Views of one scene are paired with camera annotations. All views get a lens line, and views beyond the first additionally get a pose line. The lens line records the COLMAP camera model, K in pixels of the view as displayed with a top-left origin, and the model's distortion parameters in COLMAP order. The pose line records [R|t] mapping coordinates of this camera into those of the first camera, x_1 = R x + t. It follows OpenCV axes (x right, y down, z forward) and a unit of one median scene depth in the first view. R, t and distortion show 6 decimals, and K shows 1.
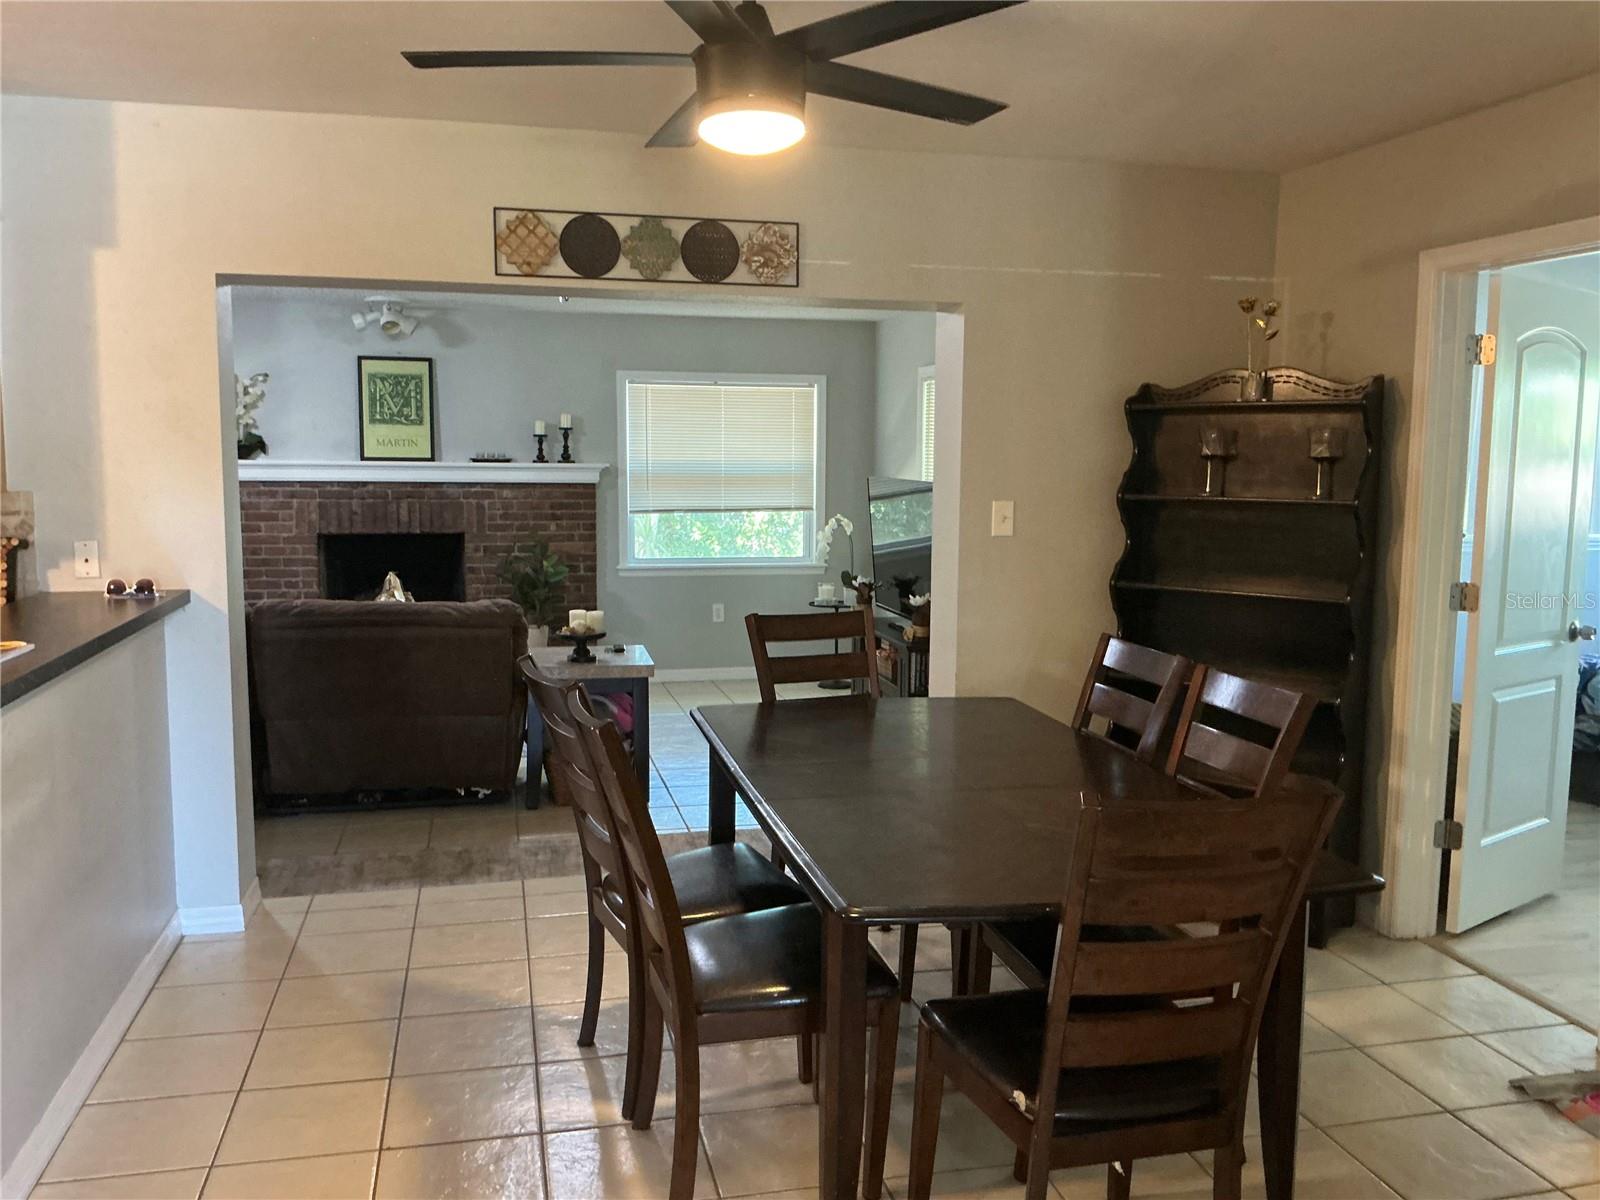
lens RADIAL K [[1323.4, 0, 804.3], [0, 1323.4, 598.5], [0, 0, 1]] dist [0.067620, -0.138150]
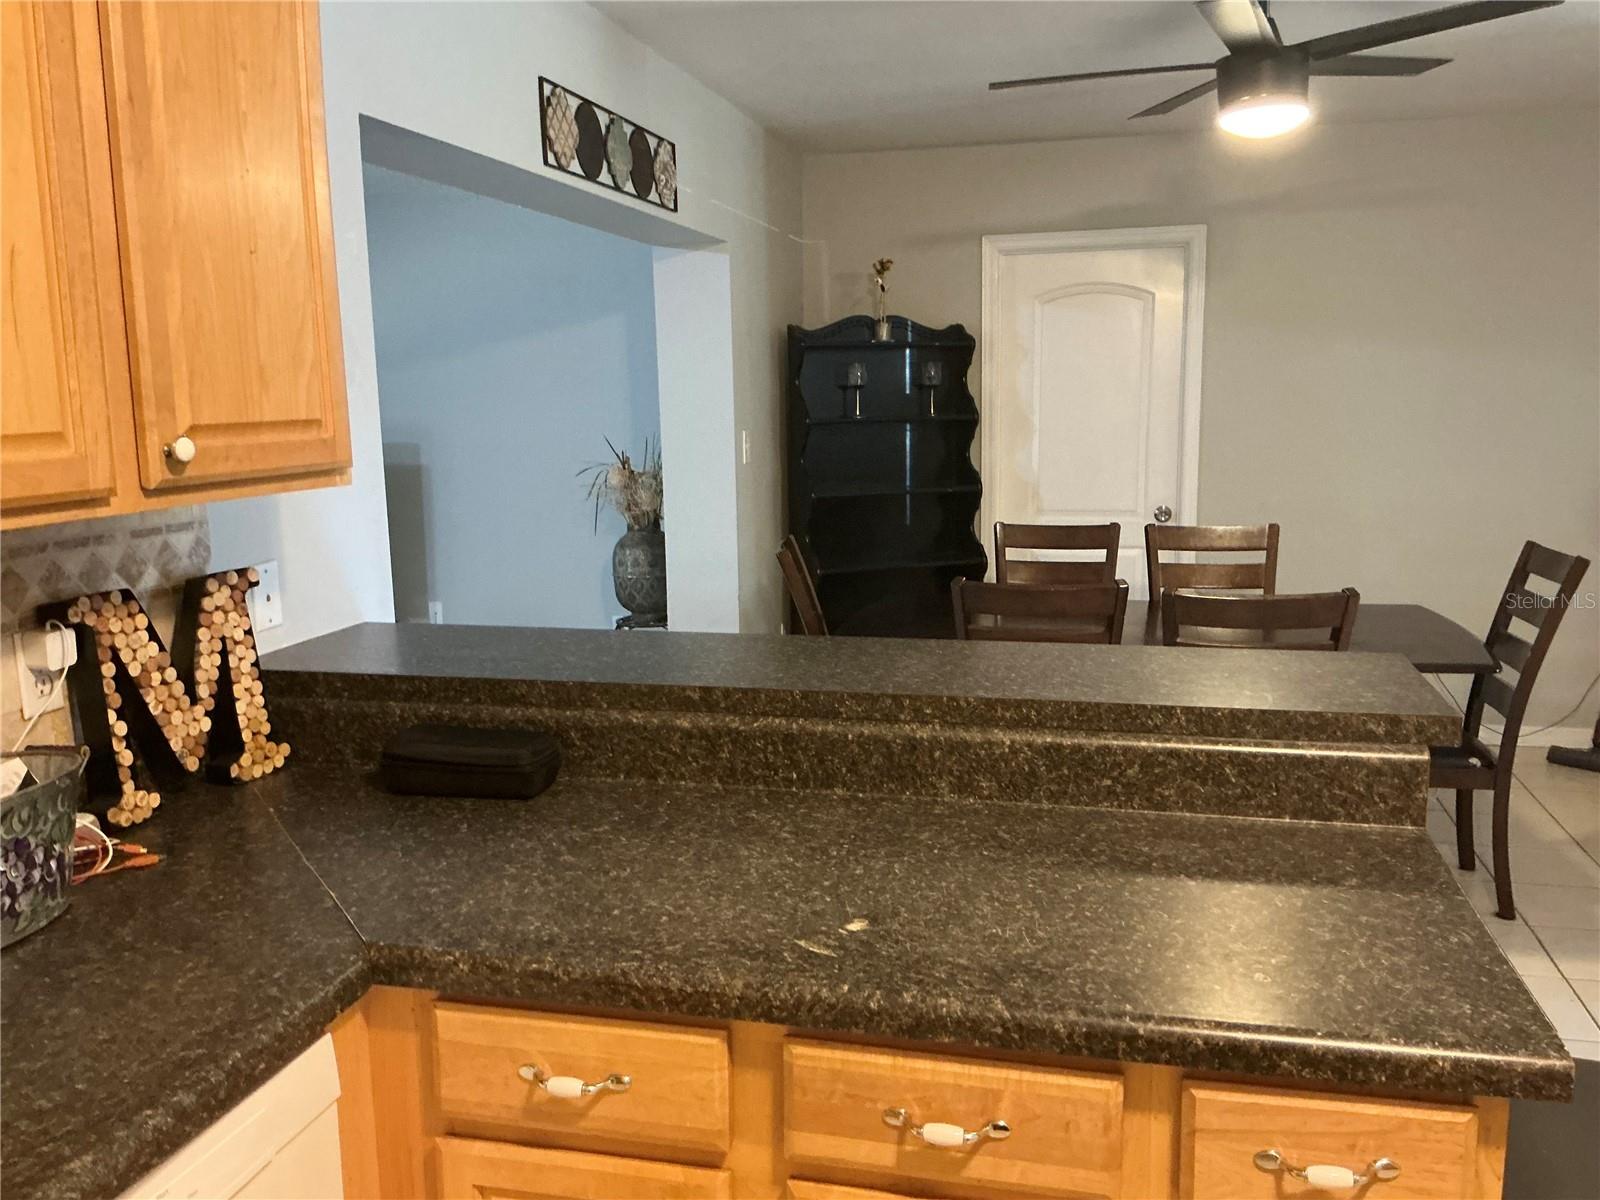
lens RADIAL K [[1323.4, 0, 801.0], [0, 1323.4, 598.0], [0, 0, 1]] dist [0.067620, -0.138150]
pose [[0.465239, -0.155282, 0.871459, -0.439709], [0.115503, 0.986725, 0.114158, -0.031802], [-0.877617, 0.047546, 0.476999, 0.251827]]
